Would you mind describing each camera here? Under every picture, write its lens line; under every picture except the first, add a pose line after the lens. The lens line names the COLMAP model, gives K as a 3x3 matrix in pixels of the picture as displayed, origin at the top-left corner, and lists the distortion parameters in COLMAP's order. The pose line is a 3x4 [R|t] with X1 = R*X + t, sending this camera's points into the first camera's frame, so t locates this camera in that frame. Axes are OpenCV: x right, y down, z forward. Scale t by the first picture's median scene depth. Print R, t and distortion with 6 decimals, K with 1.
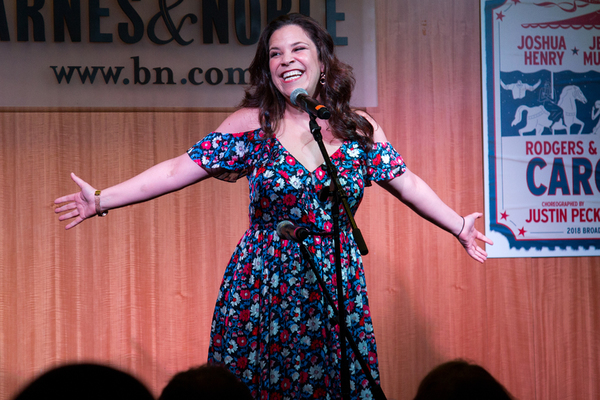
lens RADIAL K [[1579.9, 0, 301.6], [0, 1579.9, 148.6], [0, 0, 1]] dist [0.344047, -0.498455]
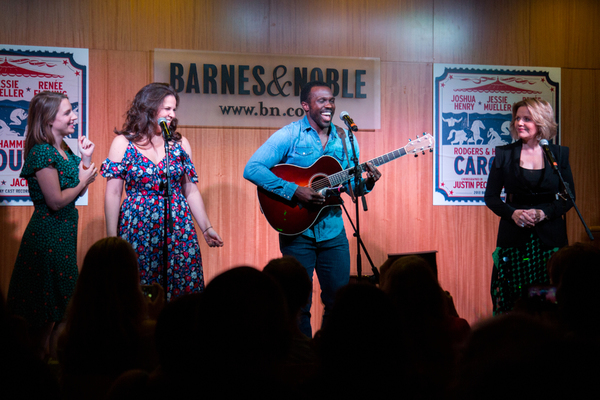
lens RADIAL K [[1467.0, 0, 264.5], [0, 1467.0, 166.3], [0, 0, 1]] dist [0.279923, 0.627616]
pose [[0.998766, 0.020931, -0.045027, -0.014234], [-0.020299, 0.999690, 0.014433, -0.002962], [0.045315, -0.013501, 0.998882, -0.870937]]
